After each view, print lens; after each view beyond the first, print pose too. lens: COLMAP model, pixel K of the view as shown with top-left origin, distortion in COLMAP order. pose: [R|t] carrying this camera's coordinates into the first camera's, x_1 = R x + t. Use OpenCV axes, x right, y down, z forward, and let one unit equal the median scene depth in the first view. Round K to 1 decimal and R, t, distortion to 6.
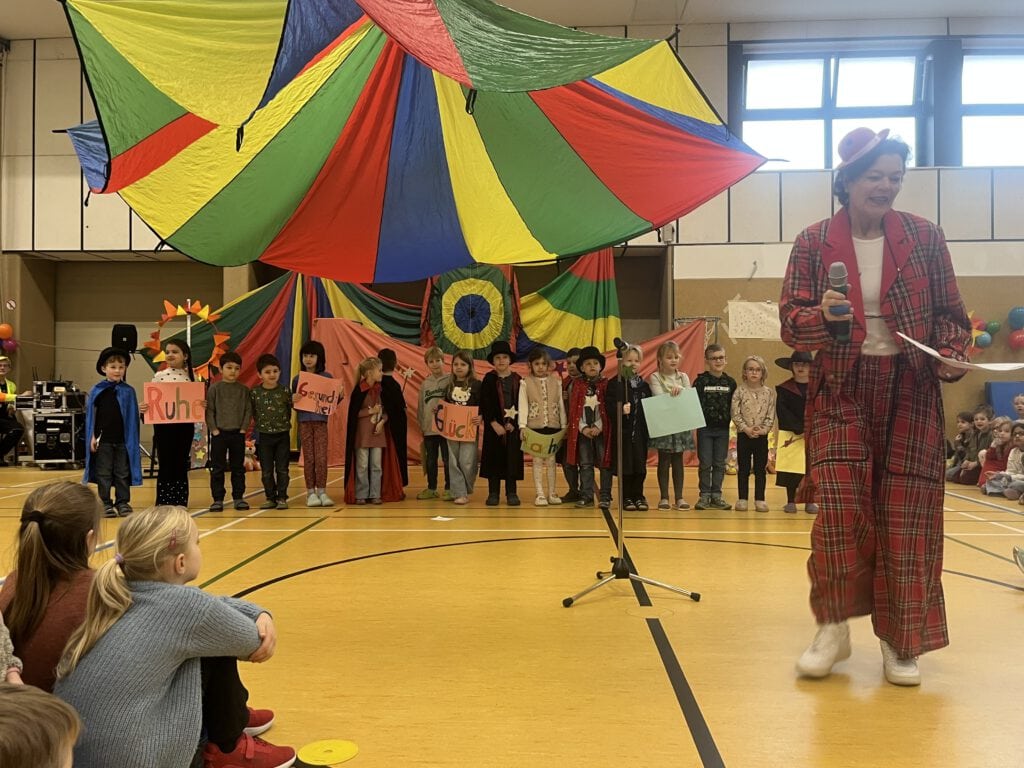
lens RADIAL K [[860.7, 0, 512.0], [0, 860.7, 384.0], [0, 0, 1]] dist [0.087378, -0.164414]
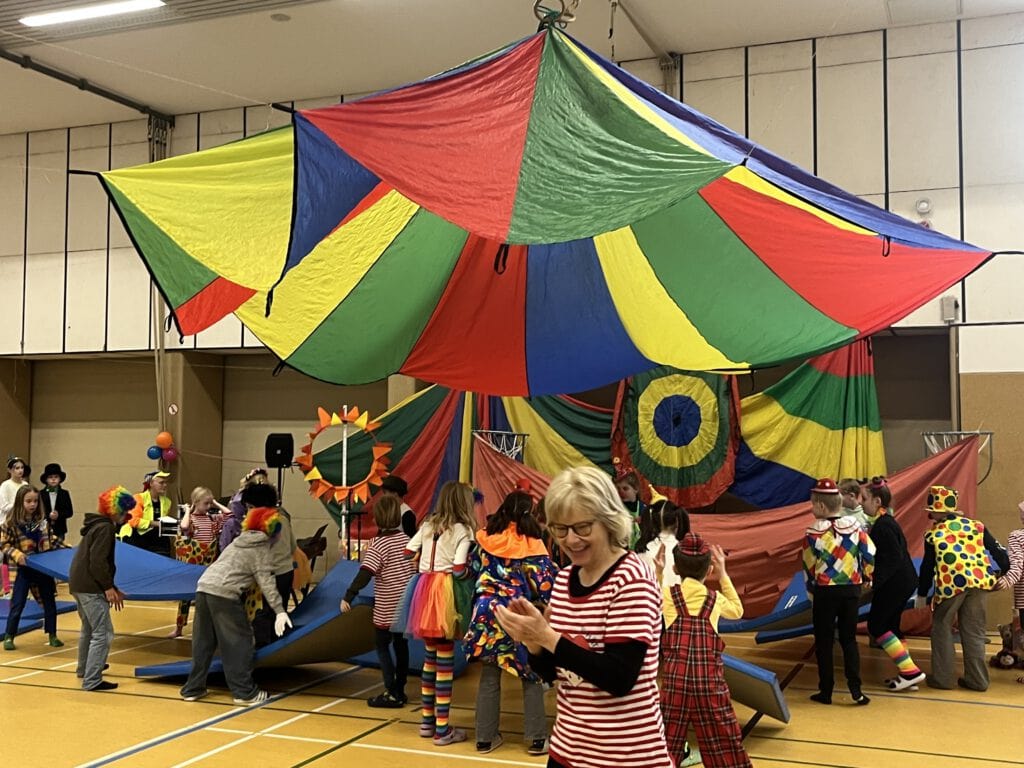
lens RADIAL K [[1156.3, 0, 506.2], [0, 1156.3, 364.9], [0, 0, 1]] dist [0.159754, -0.605010]
pose [[0.943969, -0.014594, -0.329711, 0.151981], [-0.004335, 0.998387, -0.056603, -0.072210], [0.330005, 0.054861, 0.942384, -0.026516]]
